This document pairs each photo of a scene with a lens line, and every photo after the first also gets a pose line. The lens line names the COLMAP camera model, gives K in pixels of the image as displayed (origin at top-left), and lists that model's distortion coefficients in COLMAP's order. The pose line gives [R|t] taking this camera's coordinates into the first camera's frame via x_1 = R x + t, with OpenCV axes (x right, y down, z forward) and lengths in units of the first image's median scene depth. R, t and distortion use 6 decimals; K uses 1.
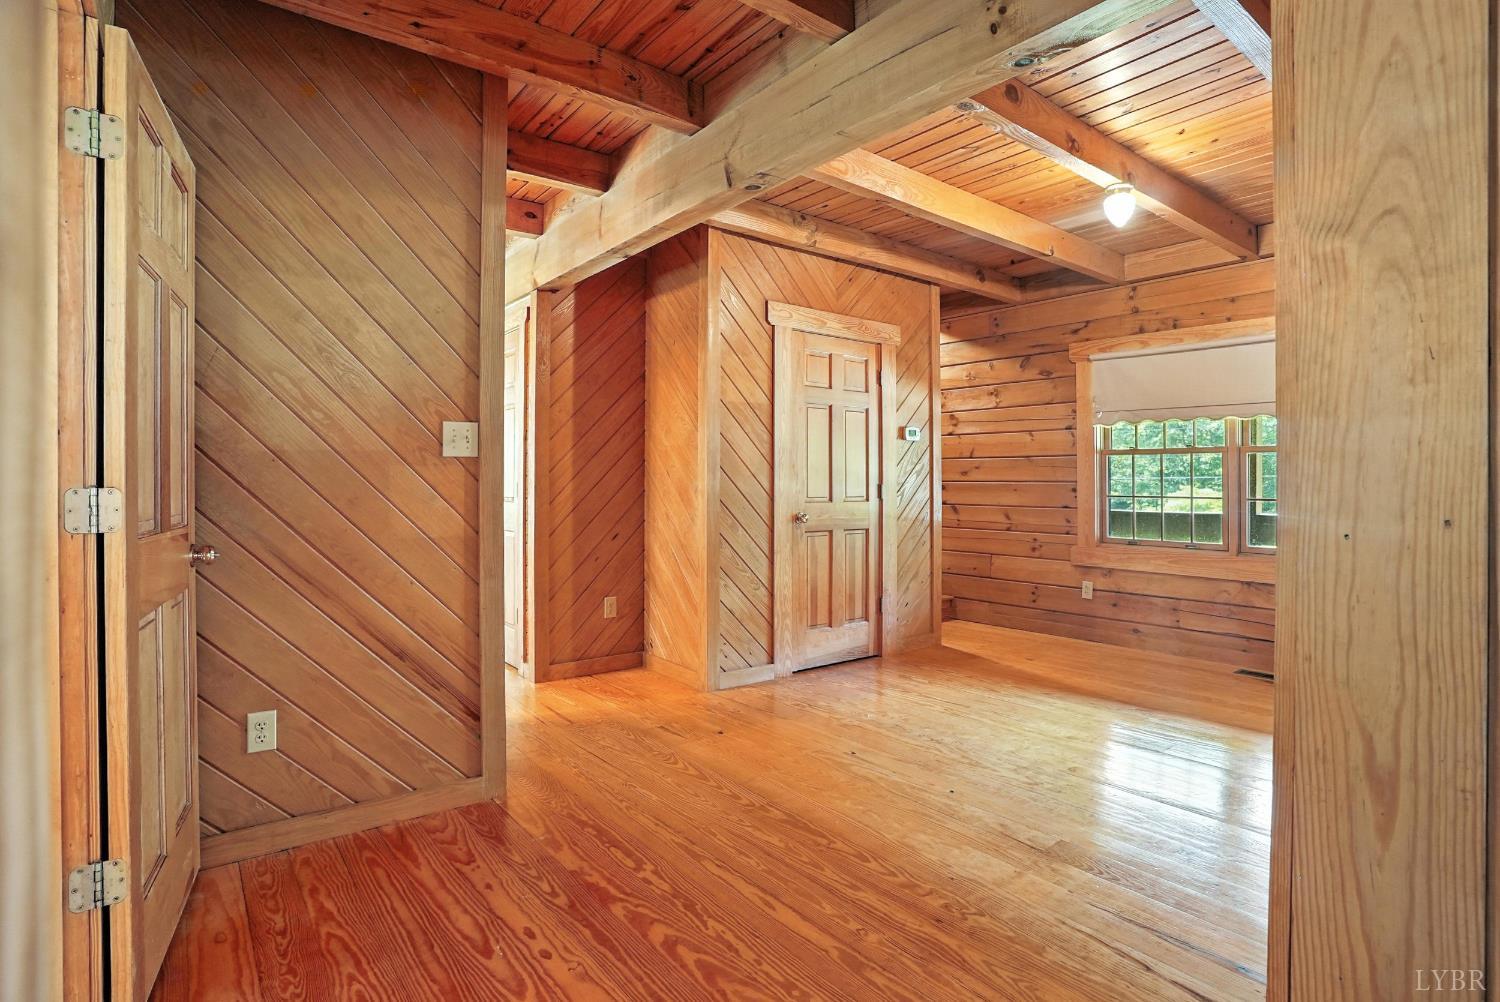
lens RADIAL K [[748.9, 0, 746.3], [0, 748.9, 492.0], [0, 0, 1]] dist [-0.058230, 0.018997]
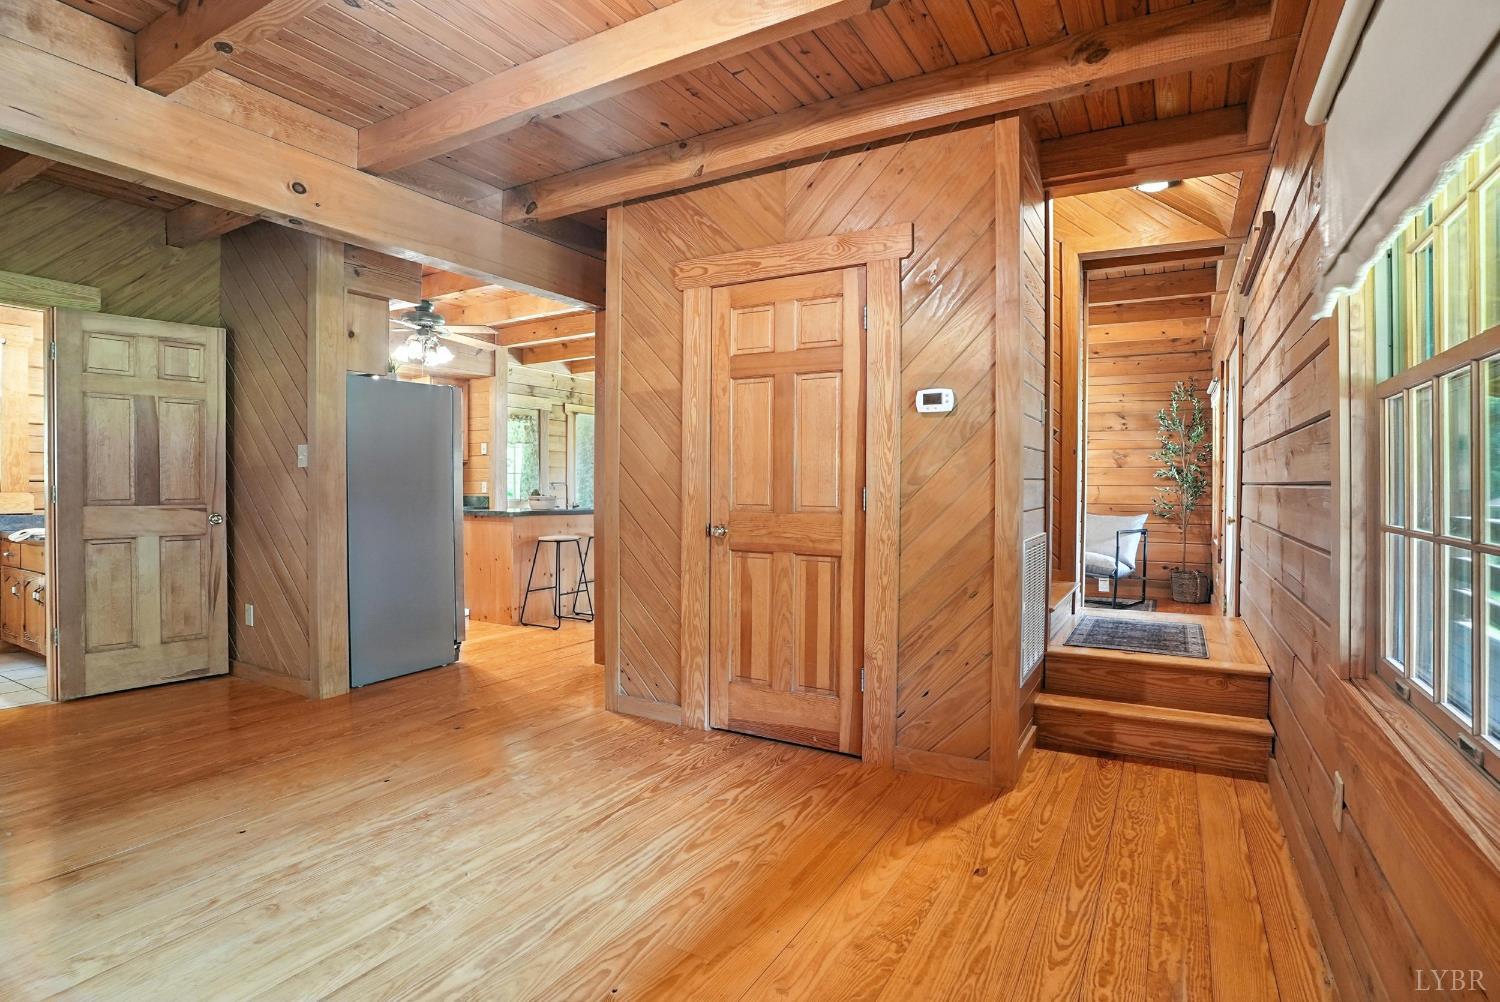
lens RADIAL K [[748.9, 0, 754.2], [0, 748.9, 488.2], [0, 0, 1]] dist [-0.058230, 0.018997]
pose [[0.381638, 0.009219, -0.924266, 0.828822], [-0.013872, 0.999895, 0.004245, -0.012633], [0.924208, 0.011202, 0.381726, 0.775594]]
